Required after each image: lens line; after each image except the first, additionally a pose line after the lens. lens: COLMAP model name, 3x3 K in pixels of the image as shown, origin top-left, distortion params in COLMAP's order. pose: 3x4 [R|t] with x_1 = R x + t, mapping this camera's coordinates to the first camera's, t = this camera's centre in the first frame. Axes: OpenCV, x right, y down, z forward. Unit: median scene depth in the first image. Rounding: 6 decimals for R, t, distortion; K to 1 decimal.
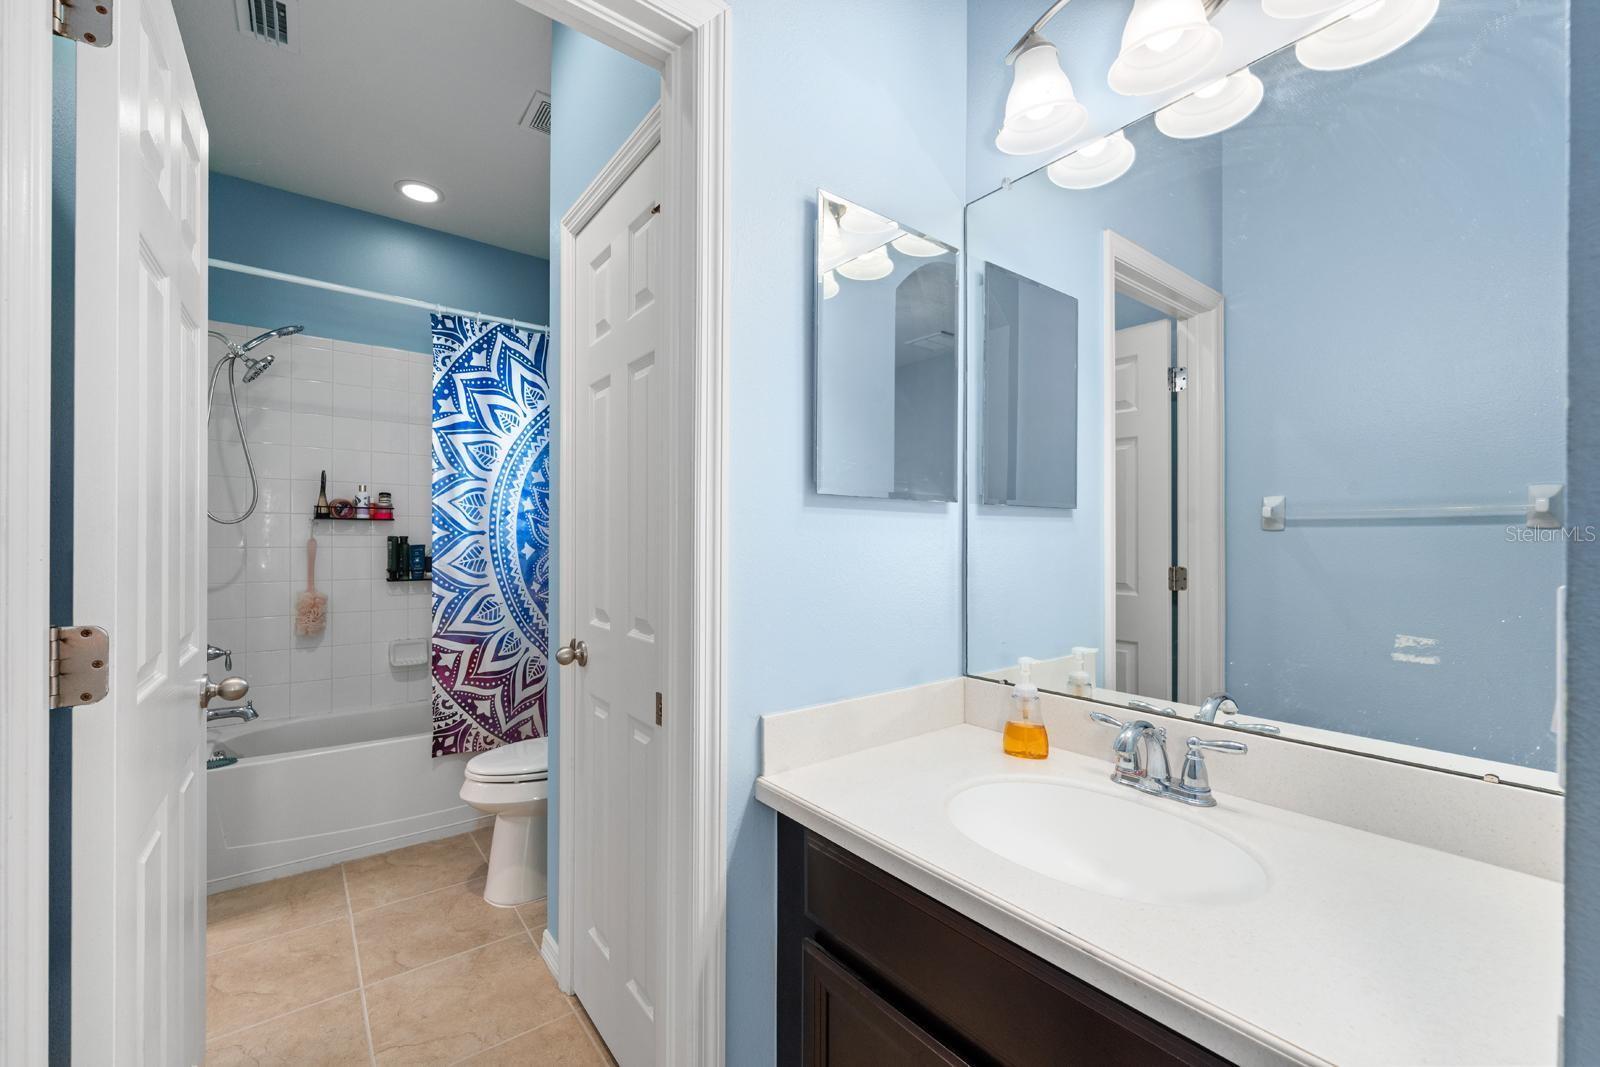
lens RADIAL K [[649.6, 0, 802.0], [0, 649.6, 534.4], [0, 0, 1]] dist [-0.000116, 0.000052]
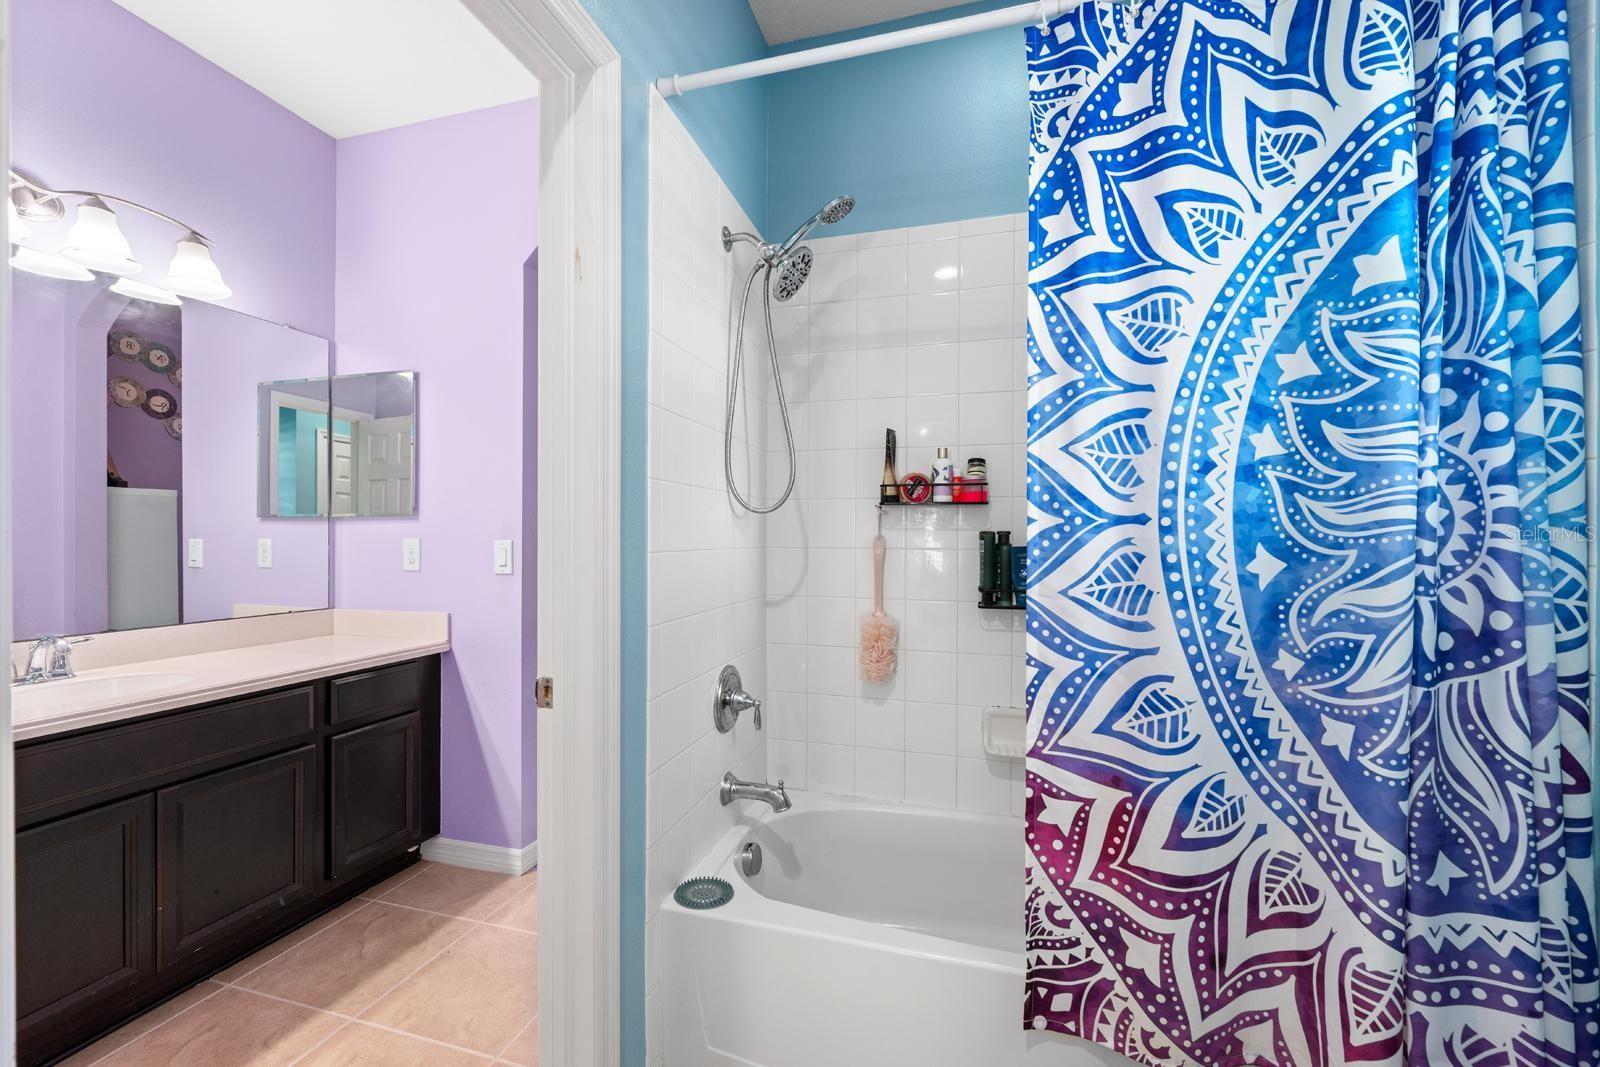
lens RADIAL K [[649.6, 0, 795.3], [0, 649.6, 543.0], [0, 0, 1]] dist [-0.000116, 0.000052]
pose [[0.585022, 0.008389, -0.810974, -0.288114], [0.002250, 0.999926, 0.011967, 0.006887], [0.811015, -0.008825, 0.584959, 0.584384]]
